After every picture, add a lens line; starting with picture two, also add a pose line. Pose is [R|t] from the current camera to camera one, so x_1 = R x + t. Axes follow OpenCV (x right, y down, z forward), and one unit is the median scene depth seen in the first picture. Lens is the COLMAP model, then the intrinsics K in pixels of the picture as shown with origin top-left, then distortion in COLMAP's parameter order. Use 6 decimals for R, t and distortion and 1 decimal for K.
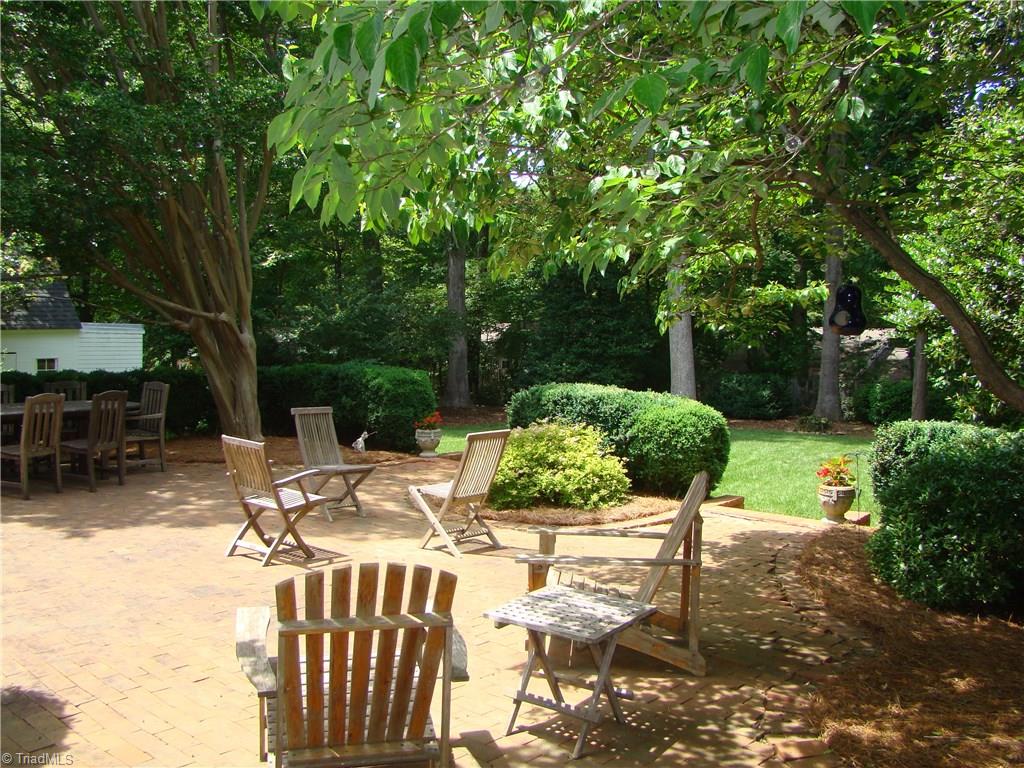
lens RADIAL K [[961.9, 0, 512.0], [0, 961.9, 384.0], [0, 0, 1]] dist [-0.186615, 0.178414]
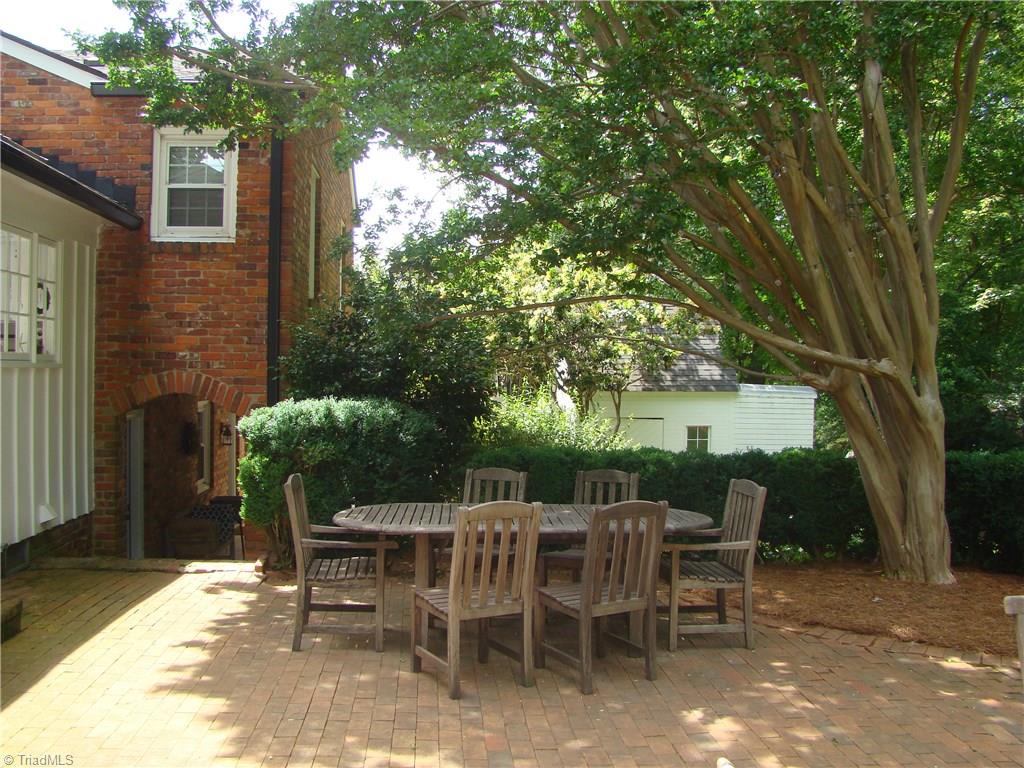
lens RADIAL K [[961.9, 0, 512.0], [0, 961.9, 384.0], [0, 0, 1]] dist [-0.186615, 0.178414]
pose [[0.749678, 0.000751, -0.661802, -0.090680], [-0.048214, 0.997404, -0.053484, -0.017478], [0.660044, 0.072004, 0.747769, 0.398496]]
